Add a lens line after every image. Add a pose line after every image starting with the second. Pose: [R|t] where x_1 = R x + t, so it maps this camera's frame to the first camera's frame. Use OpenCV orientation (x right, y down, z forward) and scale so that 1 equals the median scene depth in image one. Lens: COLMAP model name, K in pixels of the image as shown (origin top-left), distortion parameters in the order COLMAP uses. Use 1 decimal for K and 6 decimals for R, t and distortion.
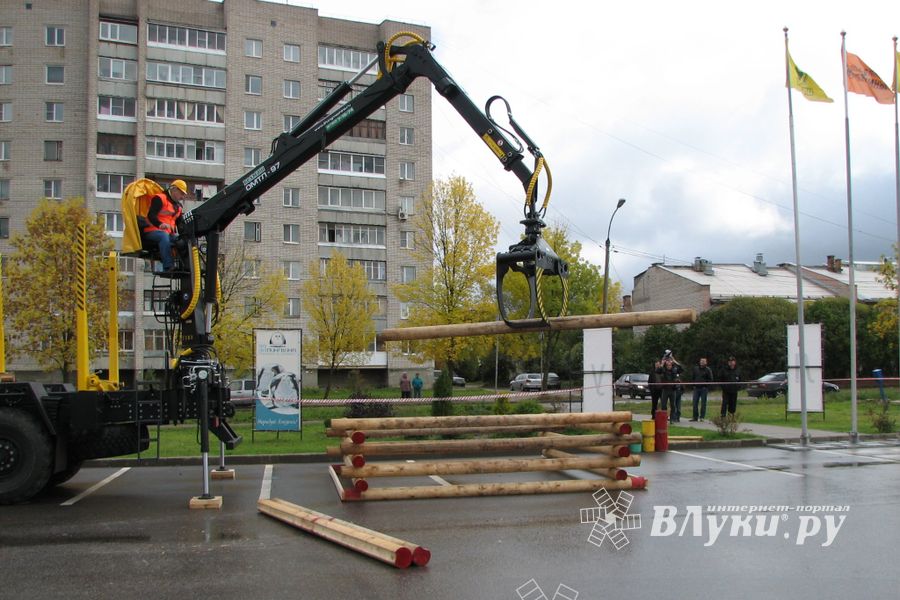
lens RADIAL K [[1008.2, 0, 457.4], [0, 1008.2, 316.3], [0, 0, 1]] dist [-0.099506, 0.000000]
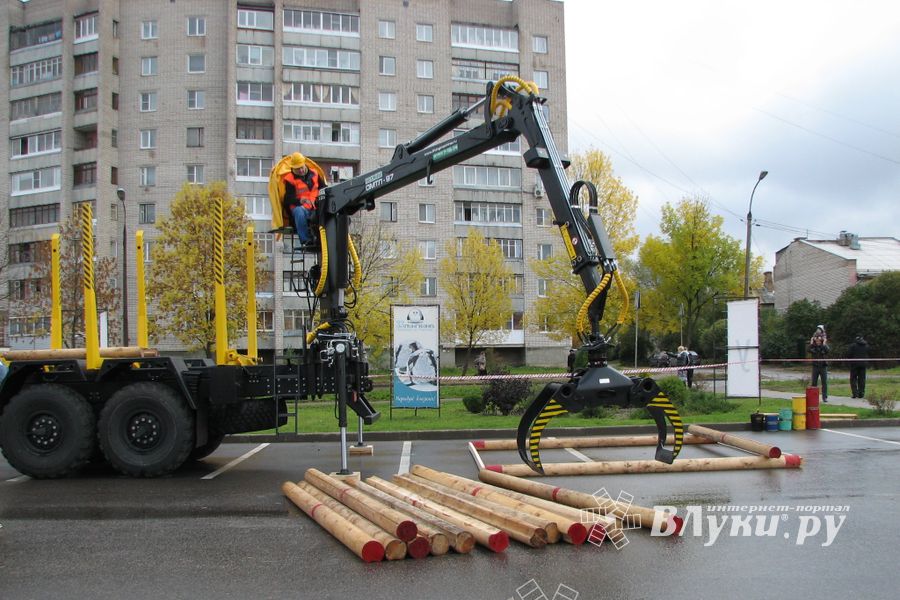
lens RADIAL K [[1008.2, 0, 460.3], [0, 1008.2, 313.2], [0, 0, 1]] dist [-0.099506, 0.000000]
pose [[0.991350, -0.007719, -0.131015, -0.002101], [0.009908, 0.999822, 0.016062, 0.002746], [0.130868, -0.017221, 0.991250, 0.010169]]
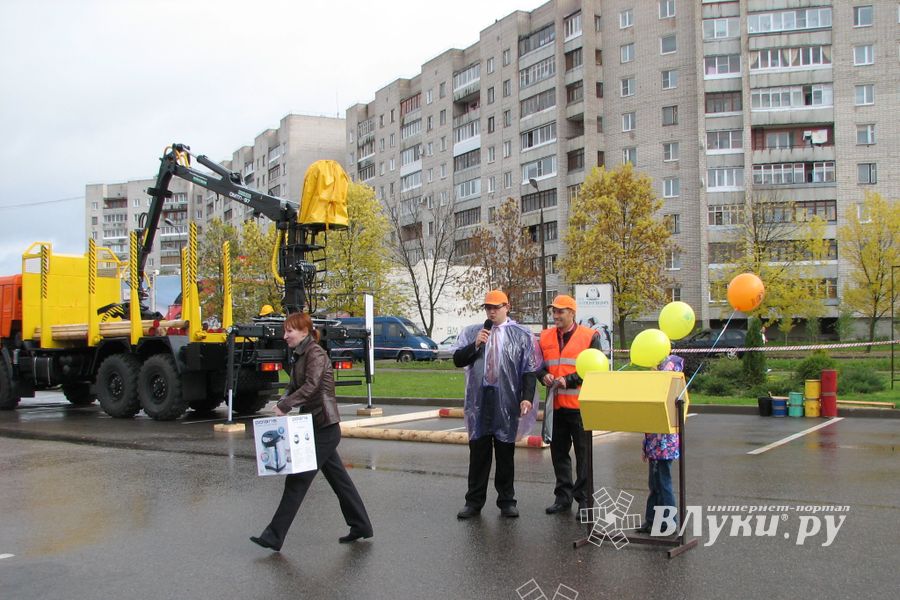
lens RADIAL K [[1011.7, 0, 448.5], [0, 1011.7, 308.7], [0, 0, 1]] dist [-0.123394, 0.000000]
pose [[0.708974, -0.011974, -0.705133, 0.285245], [0.042756, 0.998746, 0.026029, 0.003611], [0.703937, -0.048603, 0.708598, 0.092529]]
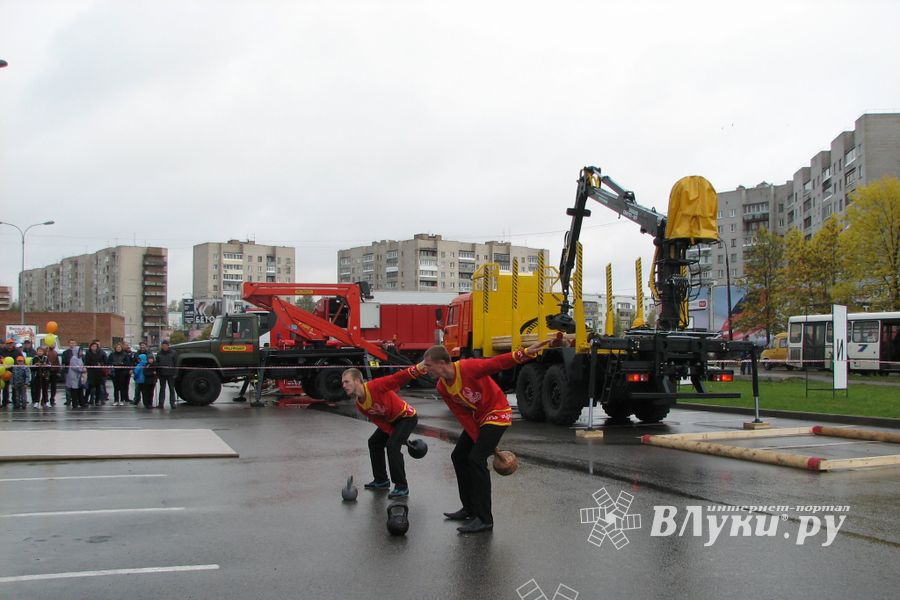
lens RADIAL K [[1011.7, 0, 470.7], [0, 1011.7, 333.2], [0, 0, 1]] dist [-0.123394, 0.000000]
pose [[0.218399, 0.000616, -0.975859, 0.342029], [0.054483, 0.998432, 0.012823, 0.006361], [0.974337, -0.055968, 0.218024, 0.163917]]
